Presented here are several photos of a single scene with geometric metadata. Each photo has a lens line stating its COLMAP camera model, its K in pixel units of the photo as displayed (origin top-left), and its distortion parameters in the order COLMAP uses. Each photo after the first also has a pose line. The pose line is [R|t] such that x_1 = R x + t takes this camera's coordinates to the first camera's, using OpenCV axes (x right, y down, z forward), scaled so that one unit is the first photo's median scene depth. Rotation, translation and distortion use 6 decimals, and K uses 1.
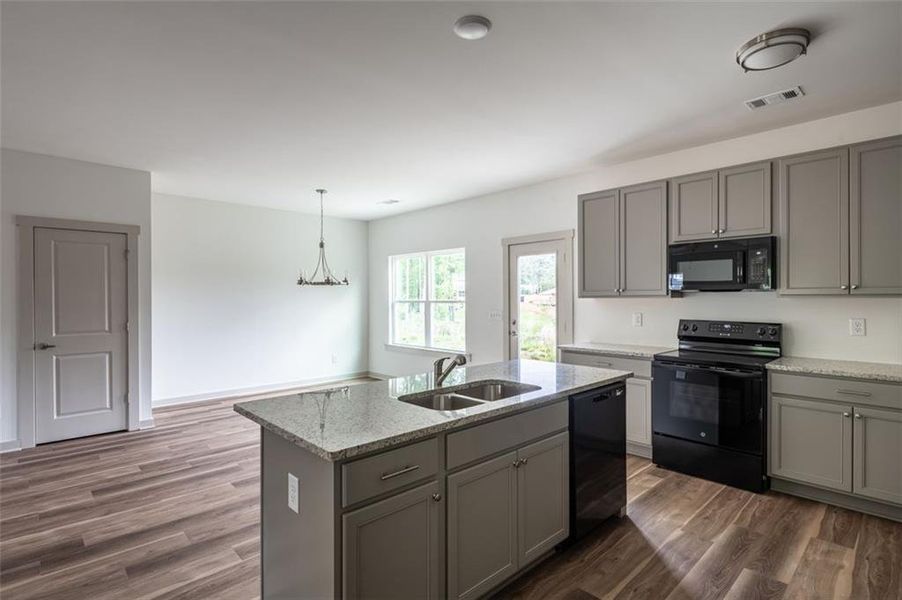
lens RADIAL K [[455.6, 0, 451.0], [0, 455.6, 300.0], [0, 0, 1]] dist [0.001987, 0.000066]
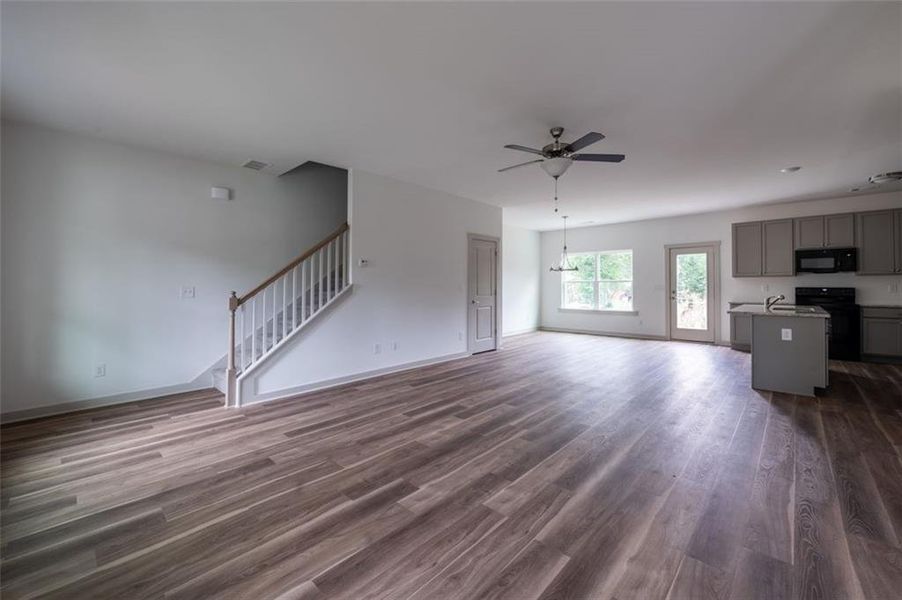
lens RADIAL K [[374.9, 0, 450.2], [0, 374.9, 284.7], [0, 0, 1]] dist [0.000962, -0.000309]
pose [[0.997681, -0.000389, 0.068069, -1.023230], [0.000950, 0.999966, -0.008212, 0.038773], [-0.068064, 0.008257, 0.997647, -0.496020]]
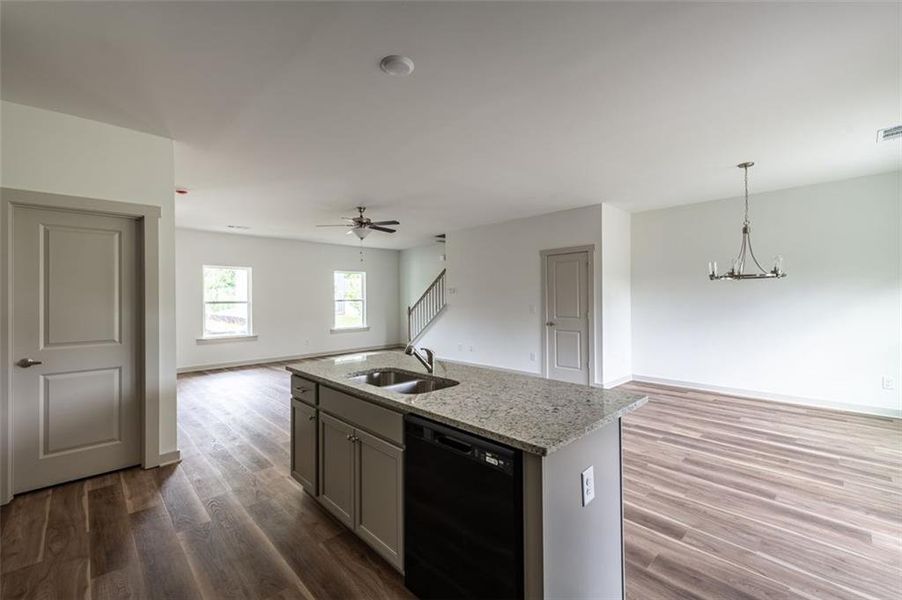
lens RADIAL K [[384.8, 0, 445.4], [0, 384.8, 296.3], [0, 0, 1]] dist [0.000414, -0.000051]
pose [[-0.005334, -0.000702, -0.999986, 0.520012], [0.005769, 0.999983, -0.000733, -0.004874], [0.999969, -0.005773, -0.005330, 0.569961]]
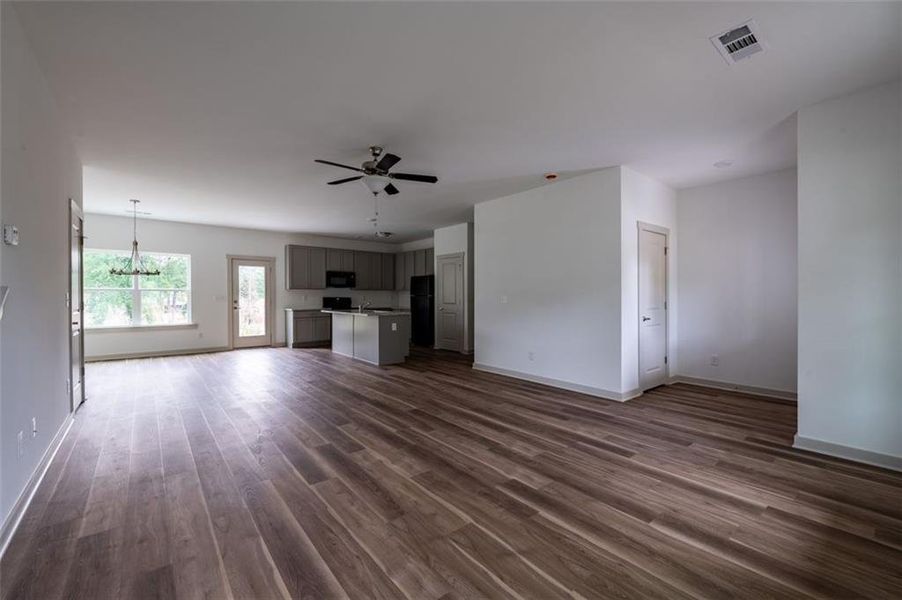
lens RADIAL K [[370.6, 0, 451.0], [0, 370.6, 300.0], [0, 0, 1]] dist [0.001073, 0.000140]
pose [[0.061455, -0.008146, 0.998077, -1.576862], [0.002744, 0.999964, 0.007992, 0.039100], [-0.998106, 0.002248, 0.061475, 0.064955]]
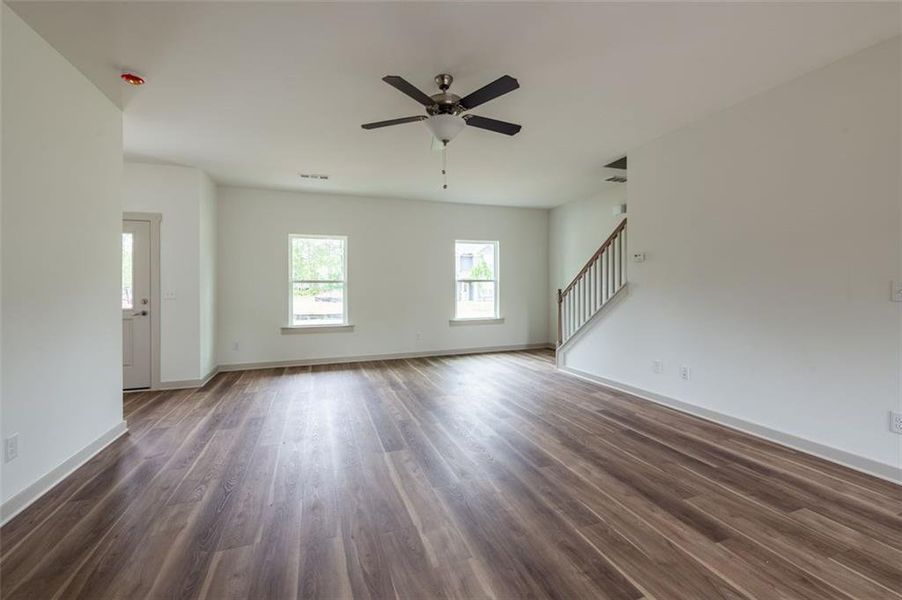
lens RADIAL K [[374.9, 0, 450.2], [0, 374.9, 284.7], [0, 0, 1]] dist [0.000962, -0.000309]
pose [[-0.402497, 0.001632, -0.915420, -0.196550], [0.005461, 0.999985, -0.000618, 0.031115], [0.915405, -0.005248, -0.402500, 0.535329]]
